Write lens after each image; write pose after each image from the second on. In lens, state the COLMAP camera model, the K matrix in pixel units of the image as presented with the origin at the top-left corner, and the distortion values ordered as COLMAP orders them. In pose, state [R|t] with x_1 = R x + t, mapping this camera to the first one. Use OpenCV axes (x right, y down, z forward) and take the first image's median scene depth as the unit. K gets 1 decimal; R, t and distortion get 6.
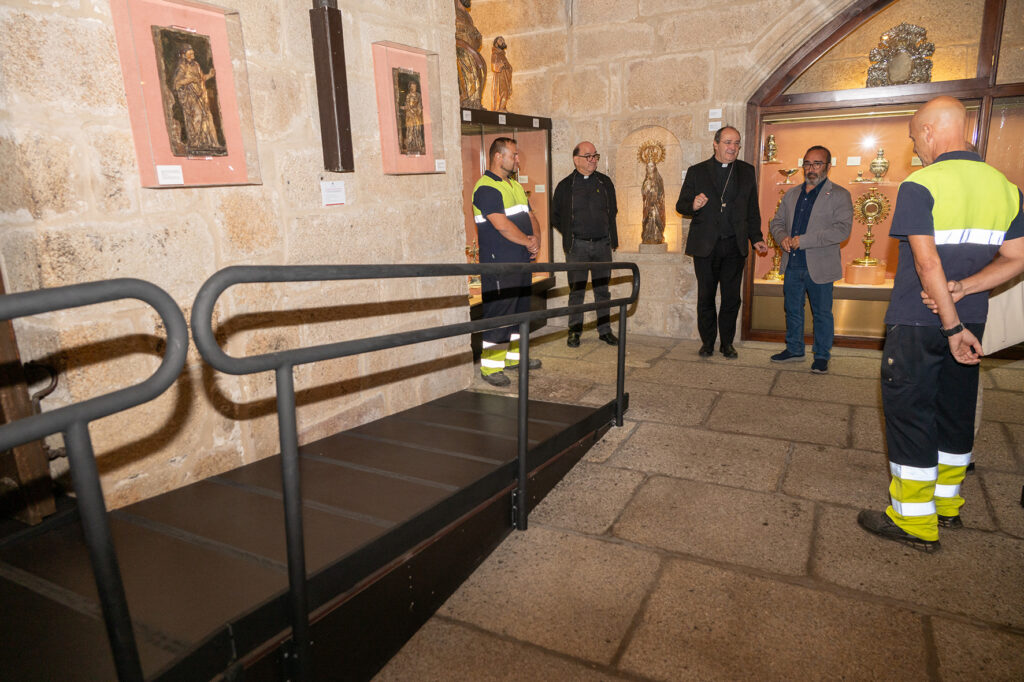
lens RADIAL K [[658.5, 0, 509.7], [0, 658.5, 317.1], [0, 0, 1]] dist [0.002356, -0.000305]
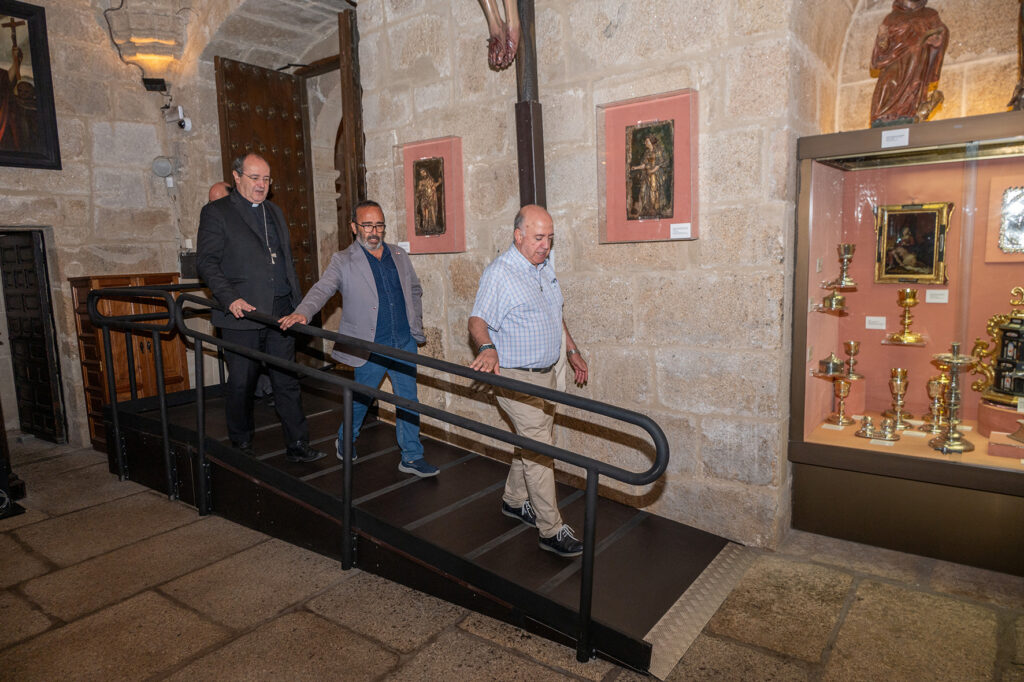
lens RADIAL K [[658.5, 0, 509.7], [0, 658.5, 317.1], [0, 0, 1]] dist [0.002356, -0.000305]
pose [[-0.131907, 0.158073, -0.978577, 0.940676], [-0.161300, 0.970623, 0.178530, -0.318353], [0.978051, 0.181394, -0.102535, 1.203670]]
